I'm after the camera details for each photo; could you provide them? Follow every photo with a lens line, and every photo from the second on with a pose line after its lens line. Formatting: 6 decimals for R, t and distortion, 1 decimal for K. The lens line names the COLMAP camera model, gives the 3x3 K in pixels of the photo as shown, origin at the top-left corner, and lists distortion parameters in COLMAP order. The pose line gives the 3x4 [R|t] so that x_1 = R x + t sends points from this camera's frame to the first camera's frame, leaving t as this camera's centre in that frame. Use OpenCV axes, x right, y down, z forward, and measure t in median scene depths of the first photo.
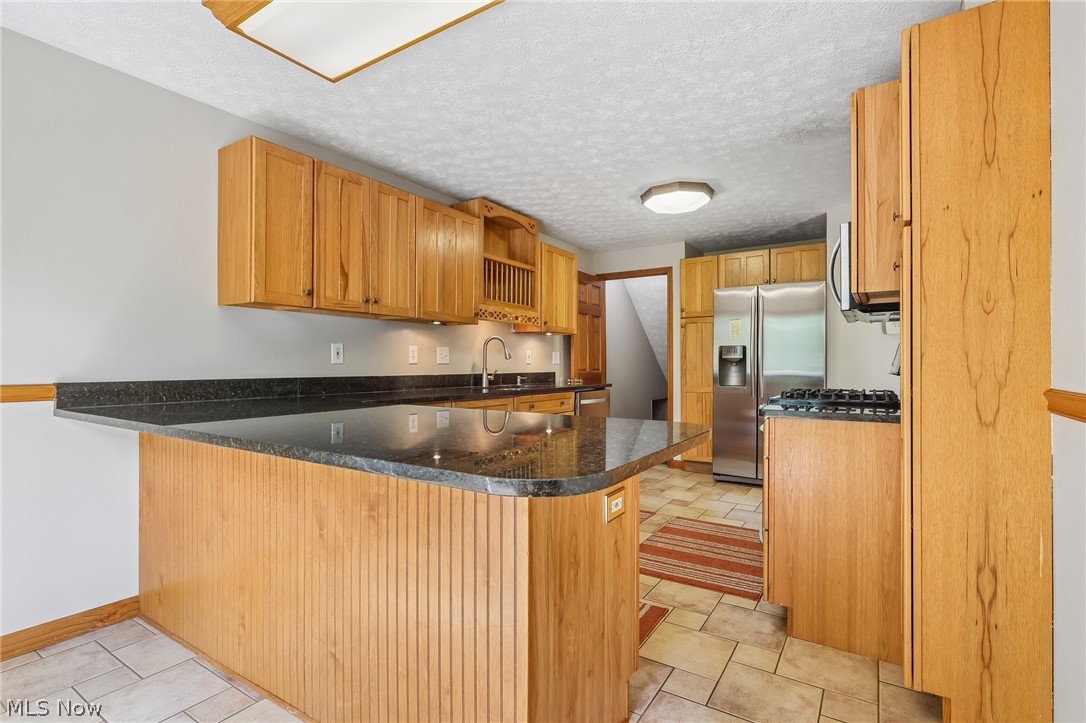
lens RADIAL K [[515.4, 0, 543.0], [0, 515.4, 361.5], [0, 0, 1]] dist [-0.000292, -0.000067]
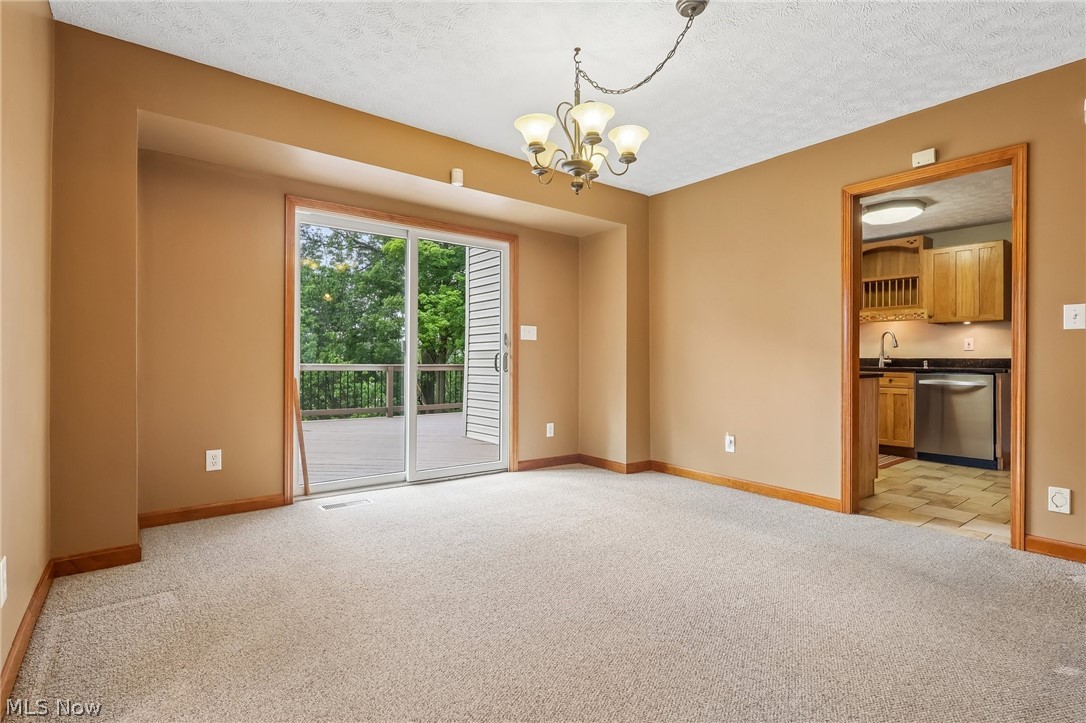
lens RADIAL K [[515.4, 0, 543.0], [0, 515.4, 361.5], [0, 0, 1]] dist [-0.000292, -0.000067]
pose [[-0.323305, 0.002806, -0.946291, 1.546606], [-0.001097, 0.999994, 0.003340, 0.029472], [0.946294, 0.002118, -0.323299, 0.580068]]
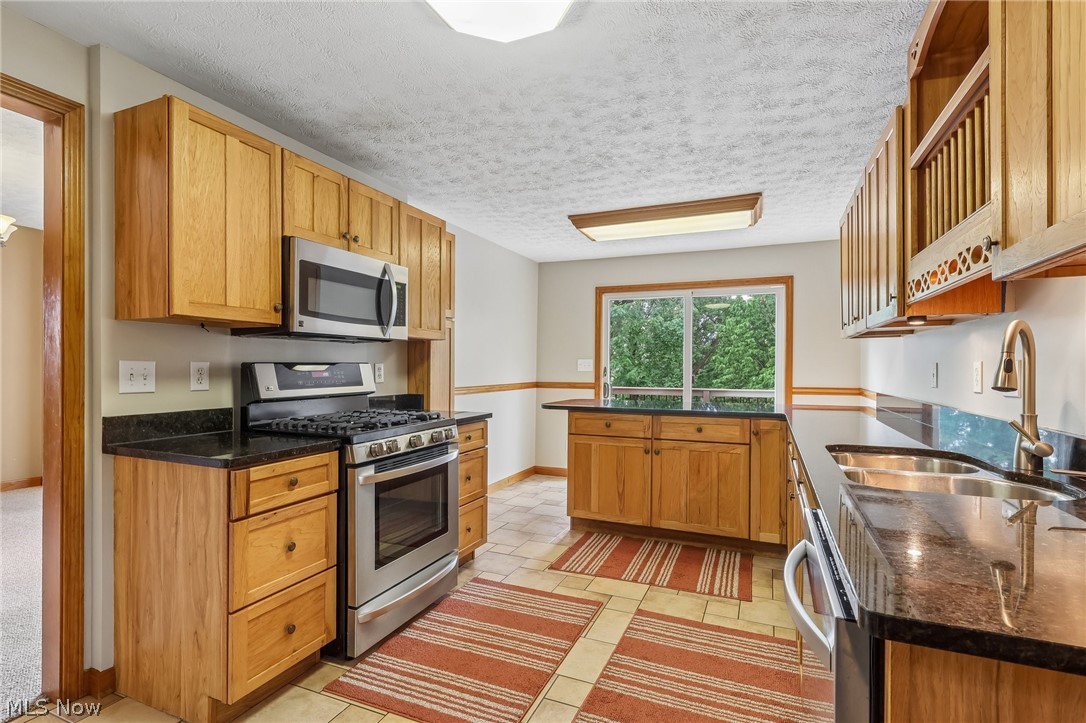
lens RADIAL K [[513.6, 0, 542.2], [0, 513.6, 369.3], [0, 0, 1]] dist [0.001092, 0.000244]
pose [[-0.985666, -0.002320, -0.168693, 0.271746], [-0.001994, 0.999996, -0.002104, -0.016831], [0.168697, -0.001738, -0.985666, 1.298233]]
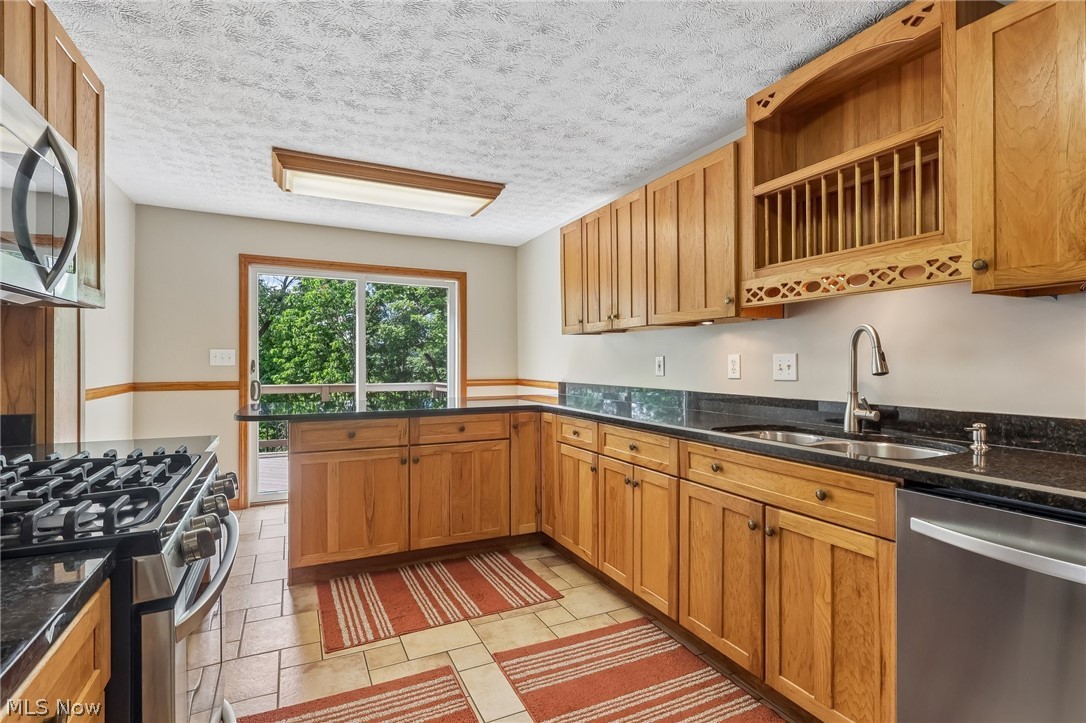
lens RADIAL K [[509.0, 0, 530.8], [0, 509.0, 364.6], [0, 0, 1]] dist [-0.001759, -0.000063]
pose [[-0.527534, 0.002871, -0.849529, 0.458906], [0.004603, 0.999989, 0.000521, -0.015355], [0.849521, -0.003636, -0.527542, 1.004246]]
